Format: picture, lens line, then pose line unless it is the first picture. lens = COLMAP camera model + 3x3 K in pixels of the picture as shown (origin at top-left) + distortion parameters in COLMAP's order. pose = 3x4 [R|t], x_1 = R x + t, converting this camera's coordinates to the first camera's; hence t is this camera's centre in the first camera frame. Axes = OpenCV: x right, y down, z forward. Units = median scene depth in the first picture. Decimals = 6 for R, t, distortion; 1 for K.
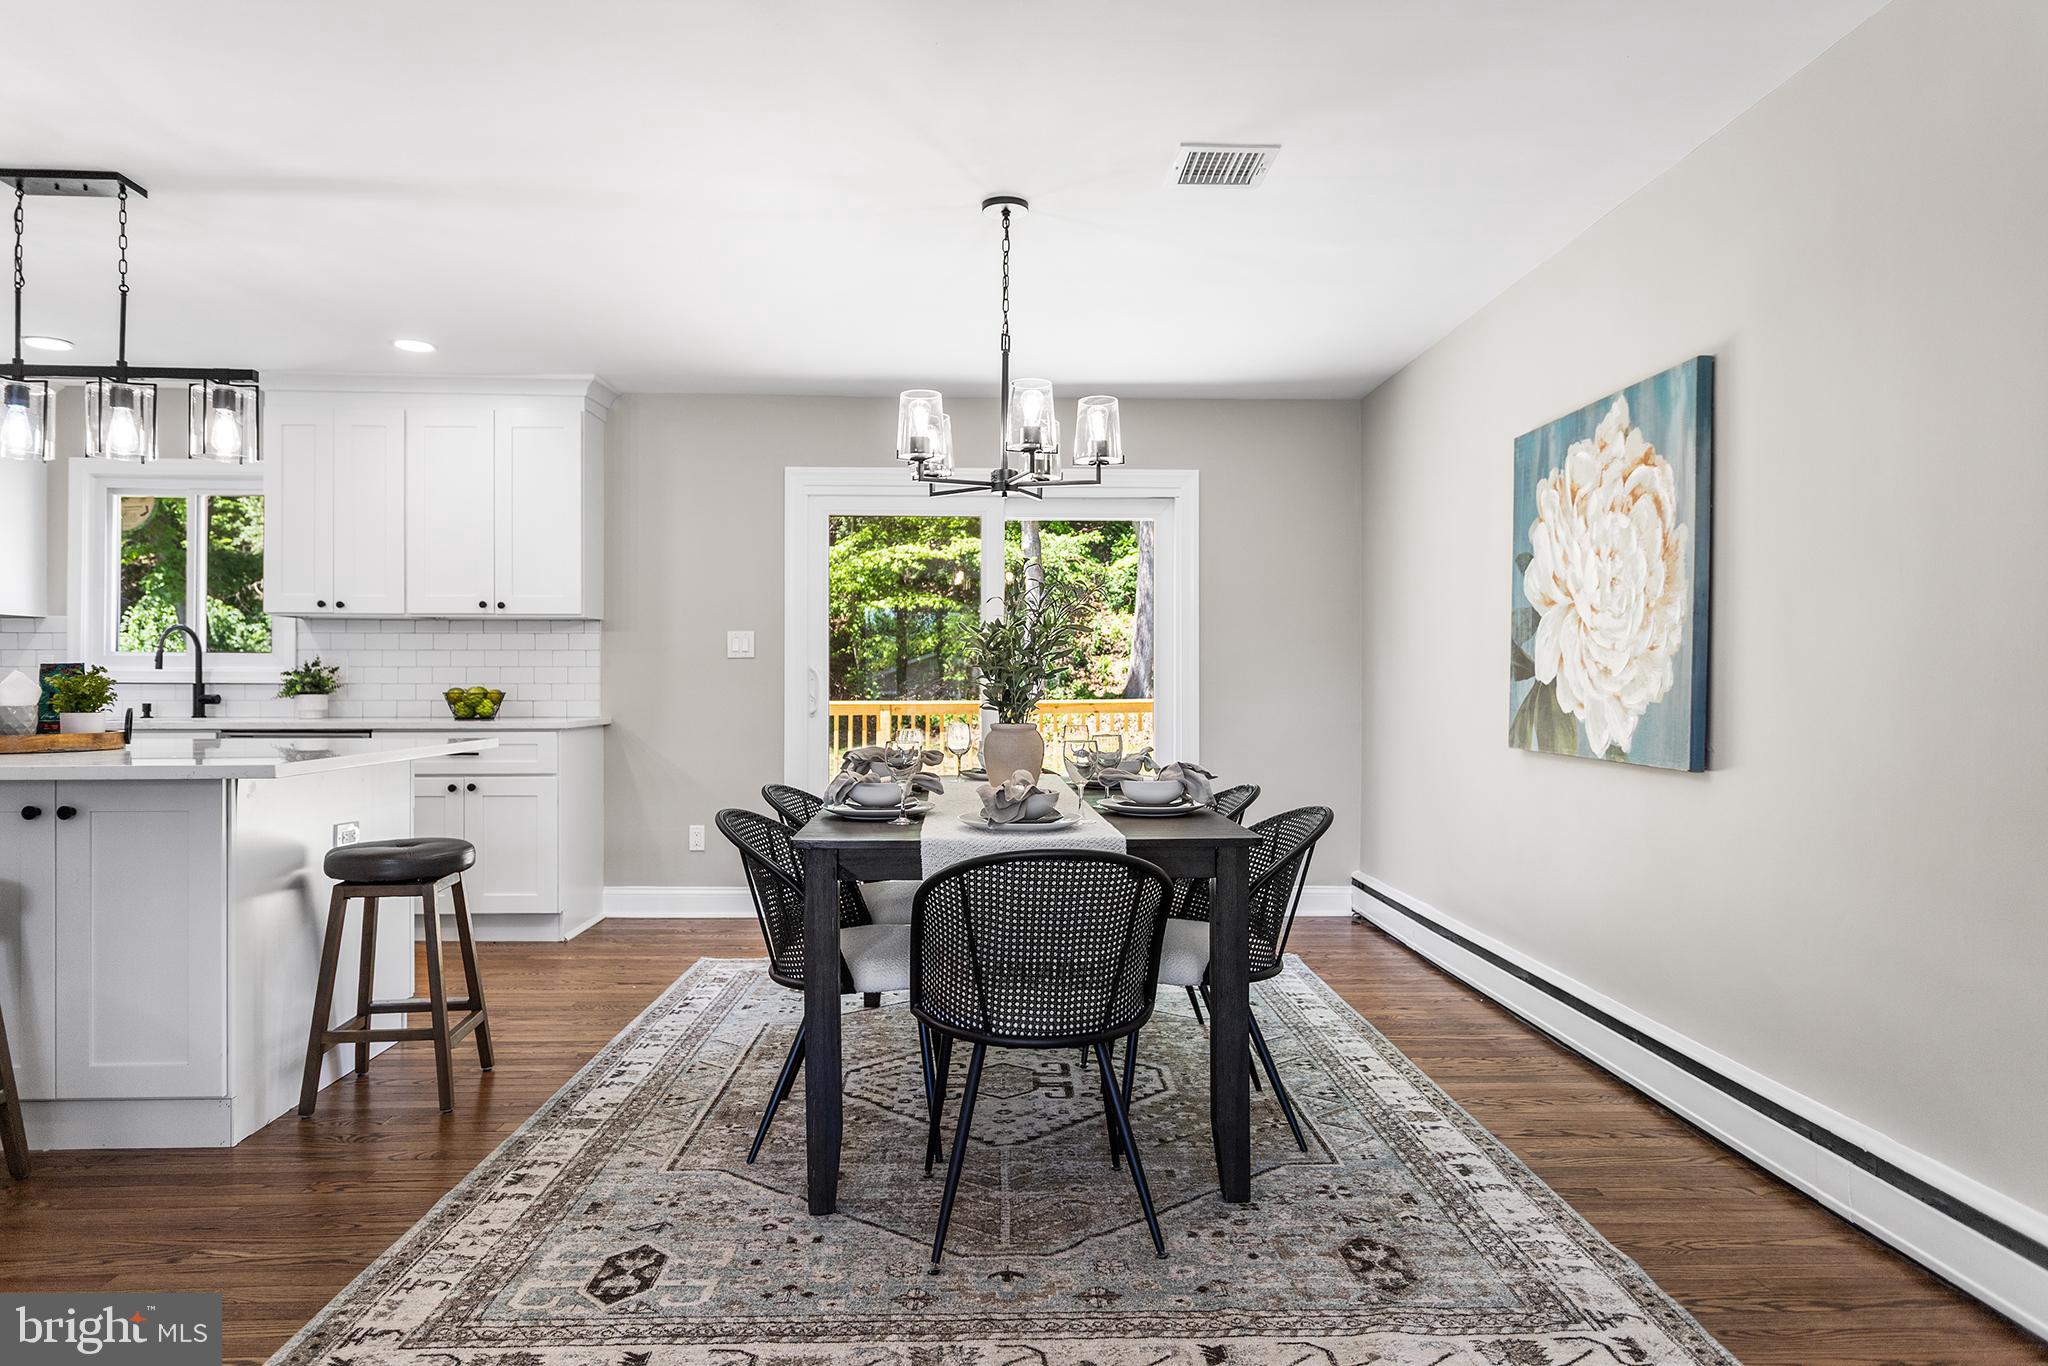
lens RADIAL K [[1216.7, 0, 1023.6], [0, 1216.7, 673.0], [0, 0, 1]] dist [-0.000365, 0.002681]
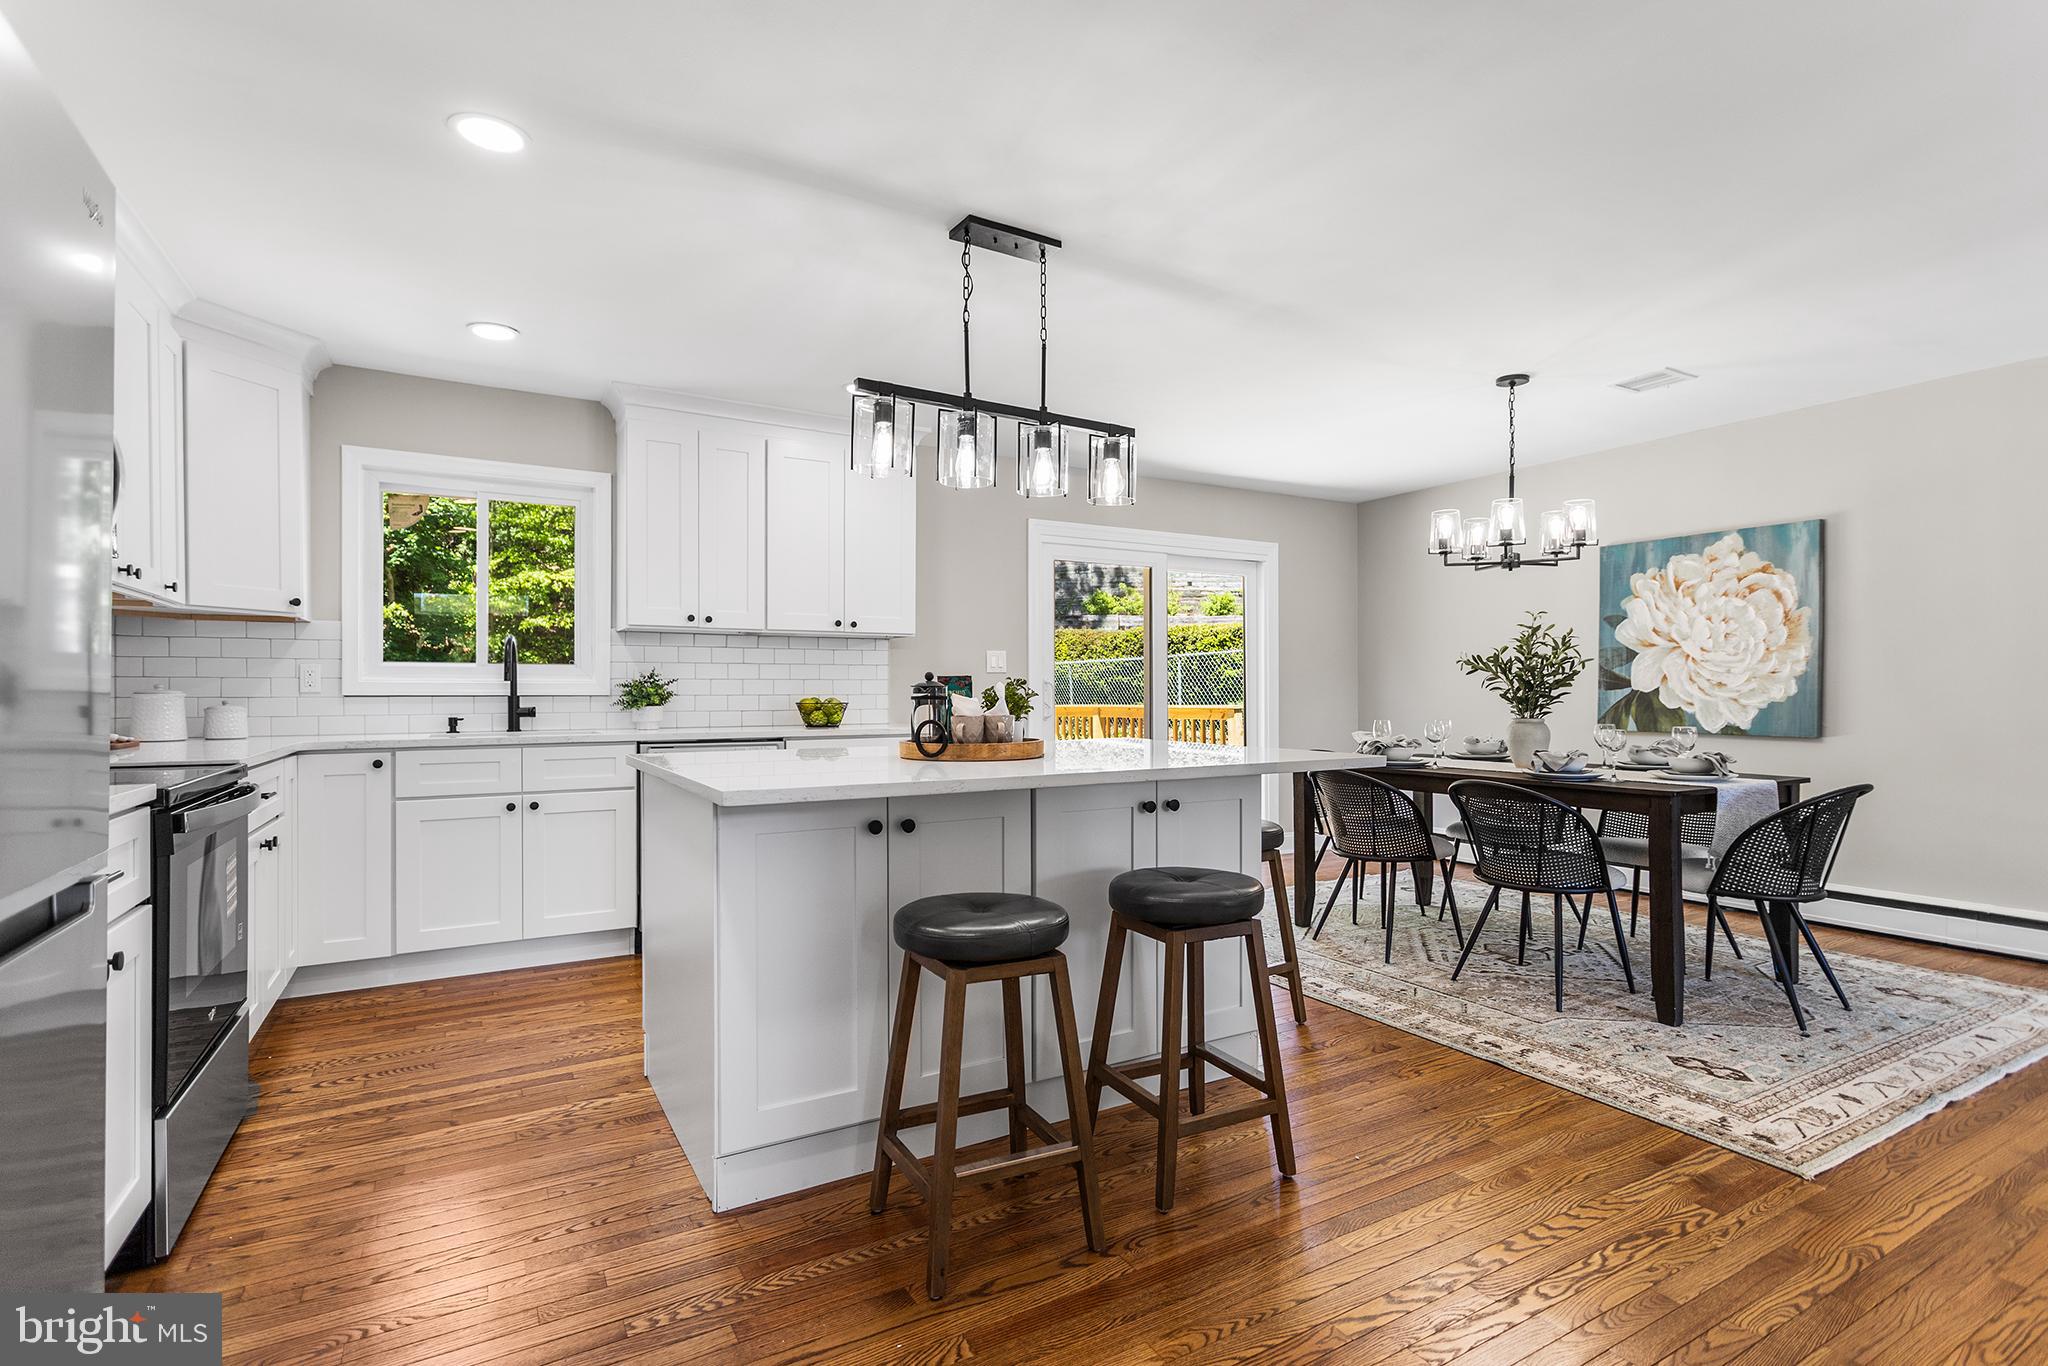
lens RADIAL K [[986.3, 0, 1027.0], [0, 986.3, 693.4], [0, 0, 1]] dist [0.002121, 0.000546]
pose [[0.882456, -0.003412, 0.470382, -1.174026], [-0.000703, 0.999963, 0.008572, -0.000603], [-0.470394, -0.007895, 0.882421, 0.202184]]
